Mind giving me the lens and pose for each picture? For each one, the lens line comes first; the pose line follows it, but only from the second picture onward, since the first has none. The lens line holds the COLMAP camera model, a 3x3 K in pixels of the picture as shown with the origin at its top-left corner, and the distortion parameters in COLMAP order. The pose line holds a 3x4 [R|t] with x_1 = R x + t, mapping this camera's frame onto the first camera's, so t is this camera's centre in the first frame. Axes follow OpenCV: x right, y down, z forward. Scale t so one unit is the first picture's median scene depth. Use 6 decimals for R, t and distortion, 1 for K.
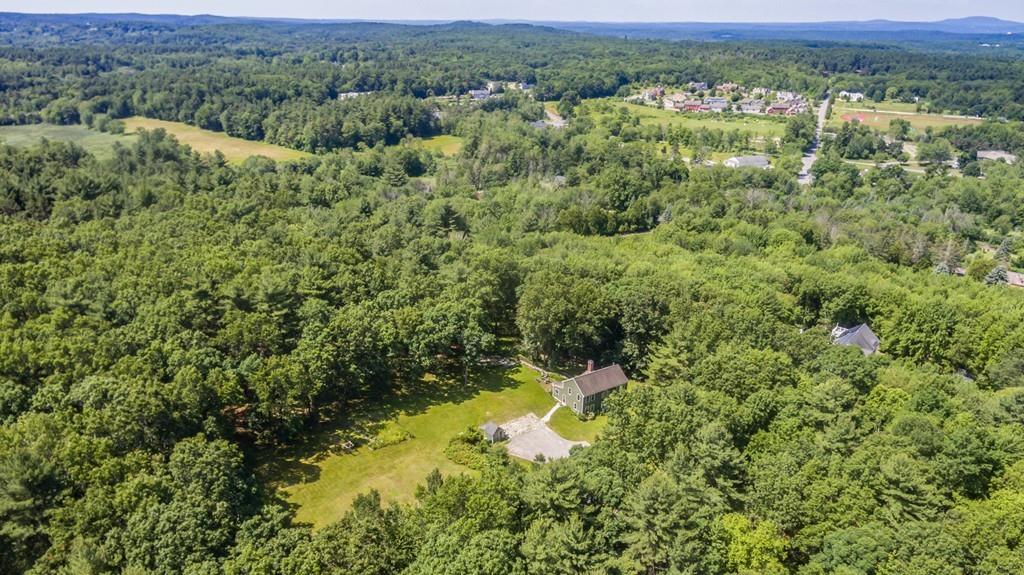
lens RADIAL K [[761.6, 0, 509.8], [0, 761.6, 285.1], [0, 0, 1]] dist [-0.001127, -0.008565]
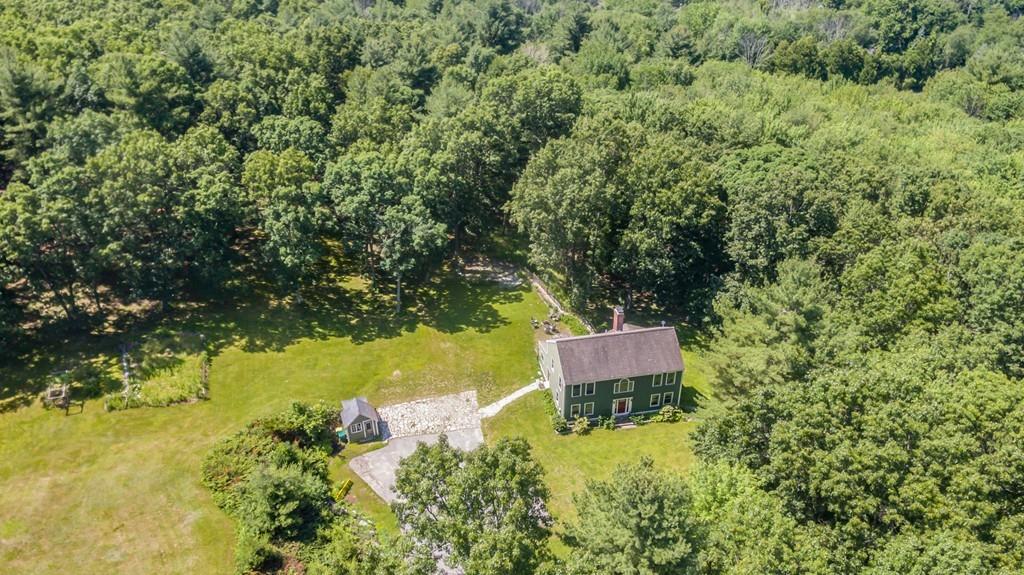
lens RADIAL K [[761.6, 0, 513.2], [0, 761.6, 293.7], [0, 0, 1]] dist [-0.001127, -0.008565]
pose [[0.916771, 0.175158, -0.358958, 0.204984], [-0.108145, 0.973999, 0.199074, 0.002865], [0.384494, -0.143686, 0.911877, 0.520172]]
